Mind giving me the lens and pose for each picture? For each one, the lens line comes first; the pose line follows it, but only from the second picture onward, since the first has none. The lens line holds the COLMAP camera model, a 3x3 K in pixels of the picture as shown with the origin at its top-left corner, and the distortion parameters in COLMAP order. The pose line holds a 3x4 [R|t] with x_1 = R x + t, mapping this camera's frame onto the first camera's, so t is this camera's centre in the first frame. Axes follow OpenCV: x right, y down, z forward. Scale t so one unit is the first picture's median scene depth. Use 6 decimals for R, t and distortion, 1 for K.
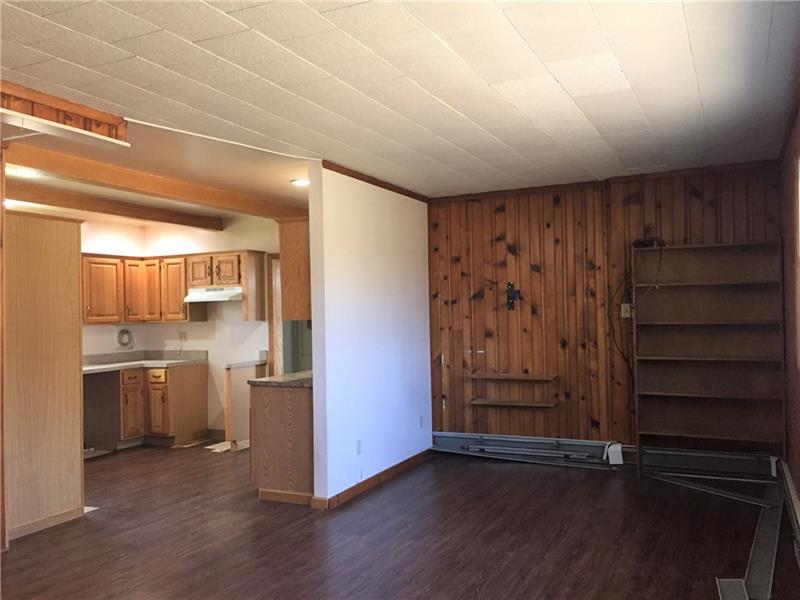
lens RADIAL K [[686.9, 0, 395.9], [0, 686.9, 301.8], [0, 0, 1]] dist [0.081372, -0.090992]
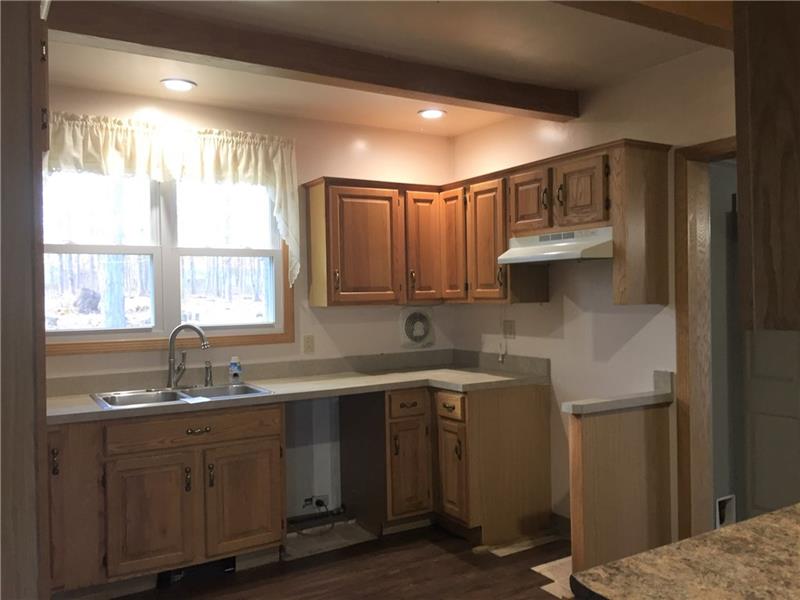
lens RADIAL K [[686.9, 0, 399.9], [0, 686.9, 298.4], [0, 0, 1]] dist [0.081372, -0.090992]
pose [[0.840100, 0.014282, -0.542243, -0.093668], [0.004098, 0.999458, 0.032674, 0.008689], [0.542416, -0.029672, 0.839586, 0.536634]]
